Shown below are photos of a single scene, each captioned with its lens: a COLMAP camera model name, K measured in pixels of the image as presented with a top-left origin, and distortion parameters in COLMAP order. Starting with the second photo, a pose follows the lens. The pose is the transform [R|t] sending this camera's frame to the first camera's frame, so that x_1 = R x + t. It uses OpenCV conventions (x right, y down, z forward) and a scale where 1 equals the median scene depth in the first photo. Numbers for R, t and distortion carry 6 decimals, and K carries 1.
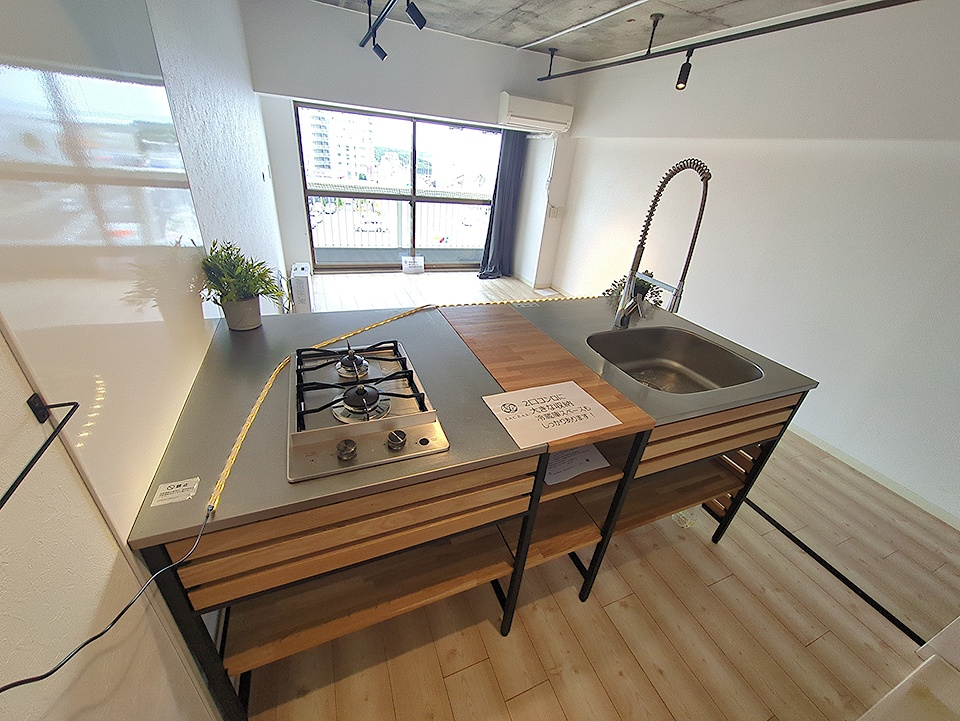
lens RADIAL K [[378.1, 0, 488.5], [0, 378.1, 357.4], [0, 0, 1]] dist [-0.003148, -0.000035]
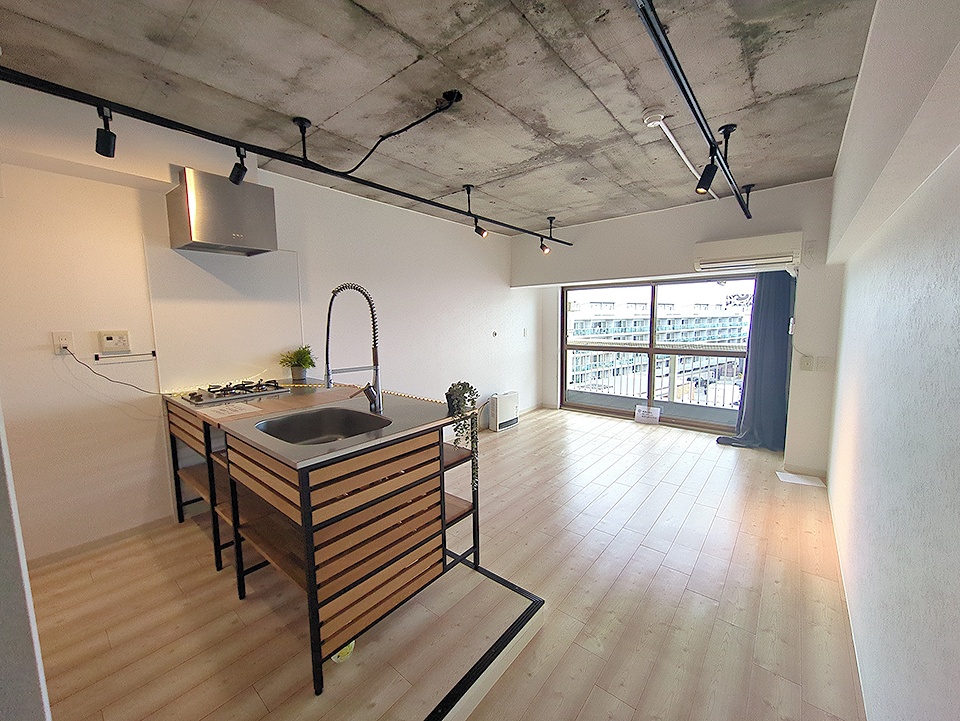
lens RADIAL K [[378.1, 0, 488.5], [0, 378.1, 357.4], [0, 0, 1]] dist [-0.003148, -0.000035]
pose [[0.457214, -0.009615, -0.889305, 0.481574], [-0.364437, 0.910108, -0.197206, -0.042401], [0.811259, 0.414261, 0.412610, 0.220482]]
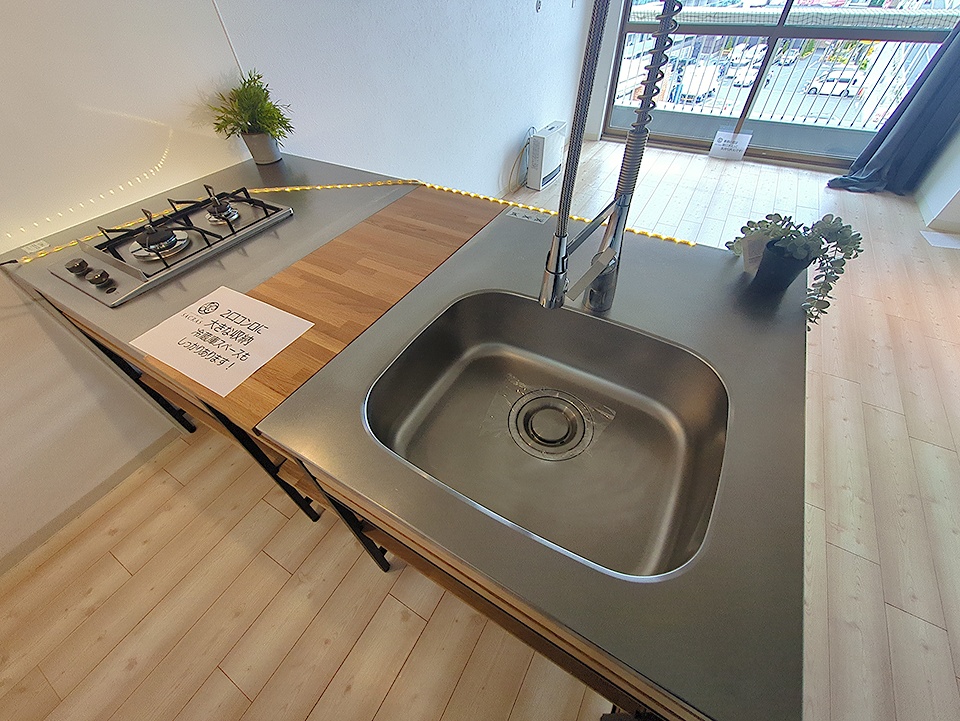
lens RADIAL K [[381.7, 0, 484.4], [0, 381.7, 358.9], [0, 0, 1]] dist [-0.000194, 0.000184]
pose [[0.588293, 0.501730, -0.634175, 0.188785], [-0.297193, 0.863505, 0.407473, -0.055709], [0.752055, -0.051241, 0.657105, 0.165493]]
